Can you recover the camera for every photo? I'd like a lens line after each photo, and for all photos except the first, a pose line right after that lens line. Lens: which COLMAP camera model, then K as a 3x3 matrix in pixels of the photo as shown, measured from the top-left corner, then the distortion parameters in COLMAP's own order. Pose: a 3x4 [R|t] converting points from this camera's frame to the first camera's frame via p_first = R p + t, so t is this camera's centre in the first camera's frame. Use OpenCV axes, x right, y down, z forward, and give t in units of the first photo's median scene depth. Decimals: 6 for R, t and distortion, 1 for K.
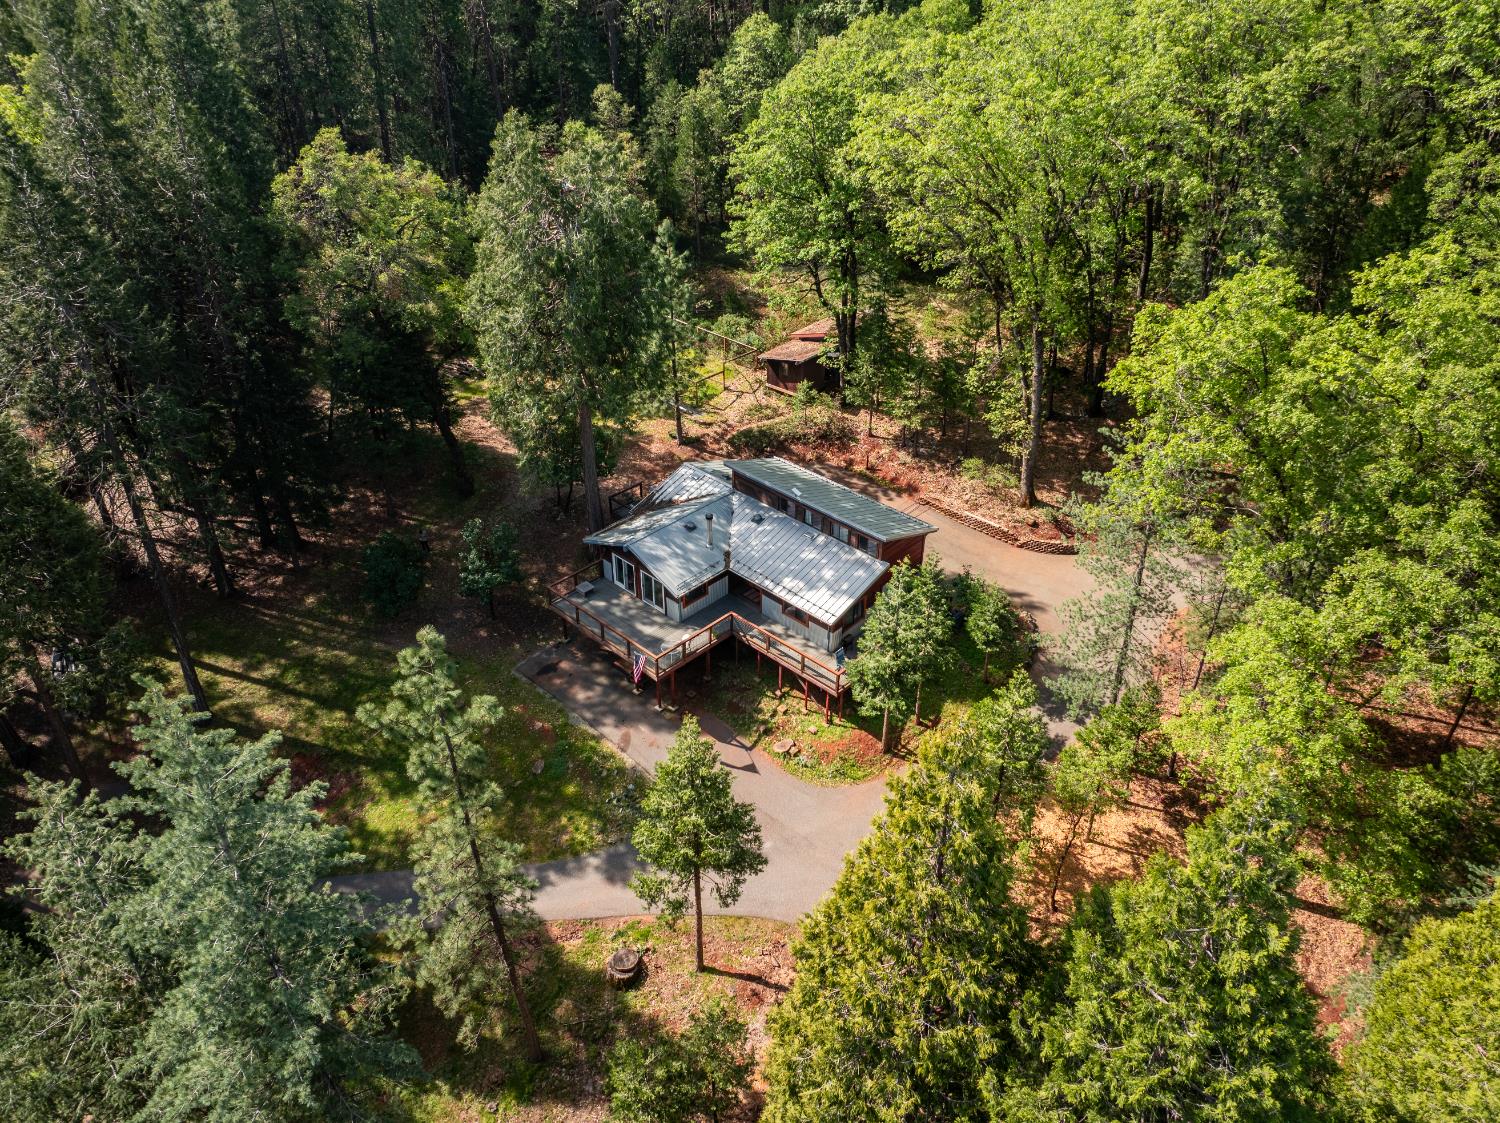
lens RADIAL K [[1048.5, 0, 746.5], [0, 1048.5, 561.6], [0, 0, 1]] dist [-0.005176, -0.000506]
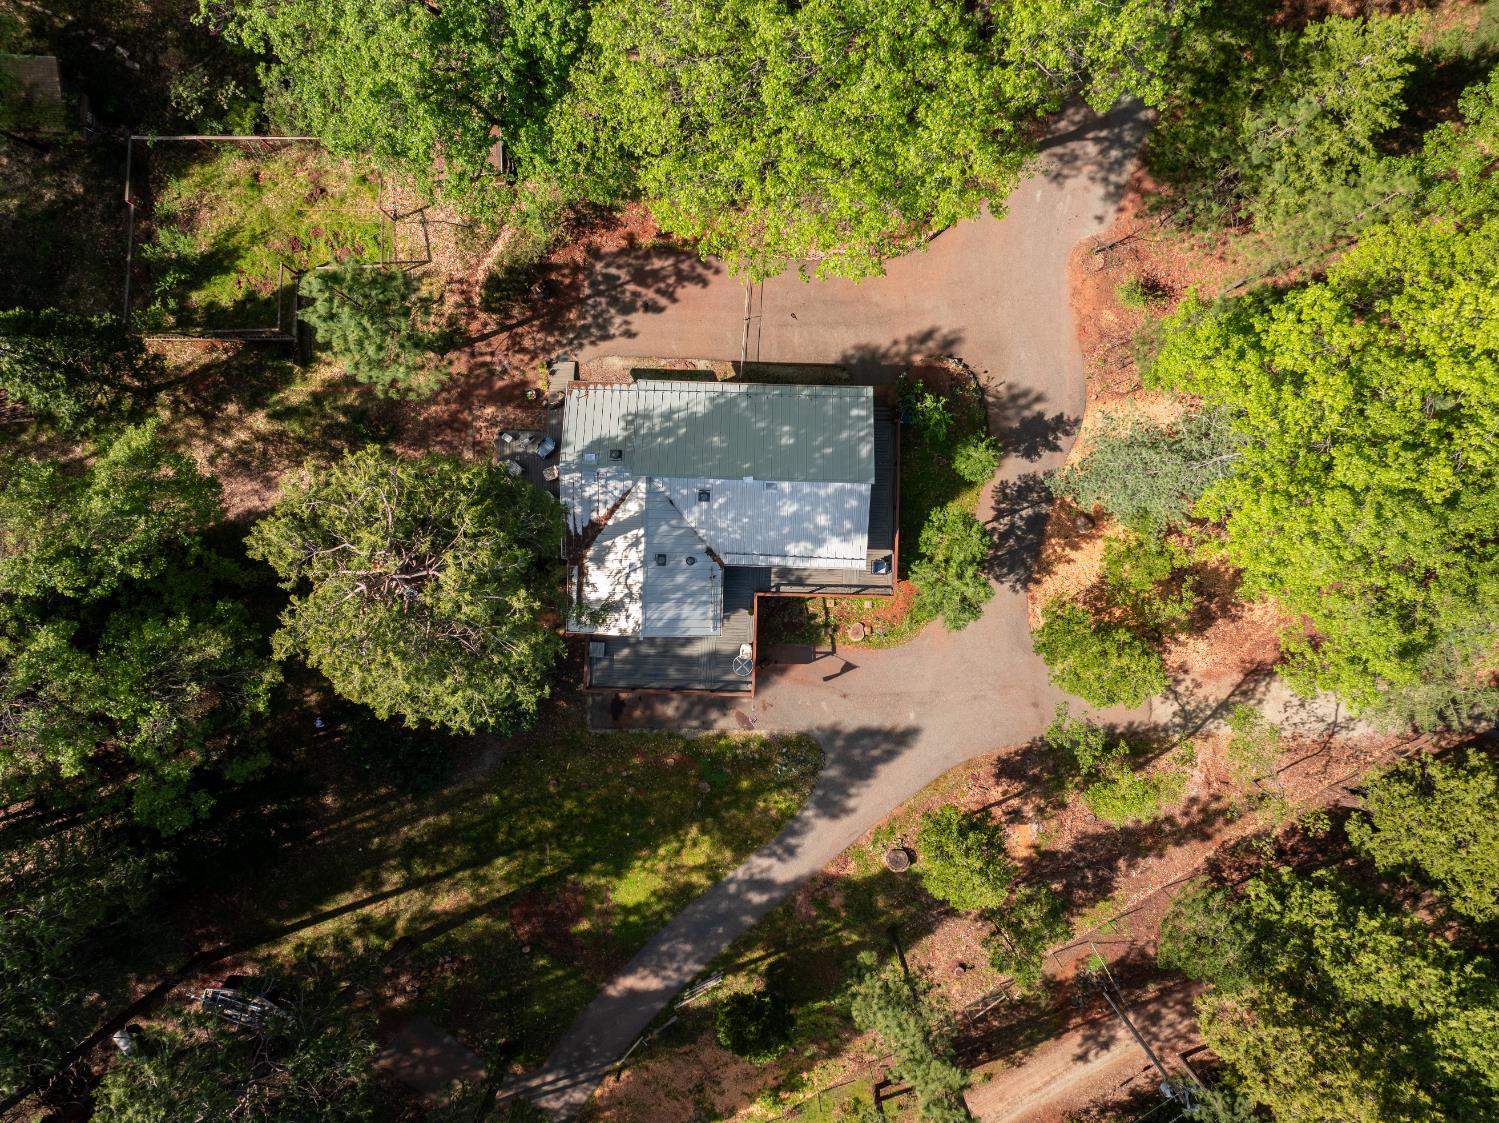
lens RADIAL K [[1047.8, 0, 752.5], [0, 1047.8, 559.0], [0, 0, 1]] dist [-0.005176, -0.000506]
pose [[0.739759, -0.672868, 0.002365, 0.003178], [0.375288, 0.415509, 0.828559, -0.769271], [-0.558494, -0.612047, 0.559896, 0.455066]]
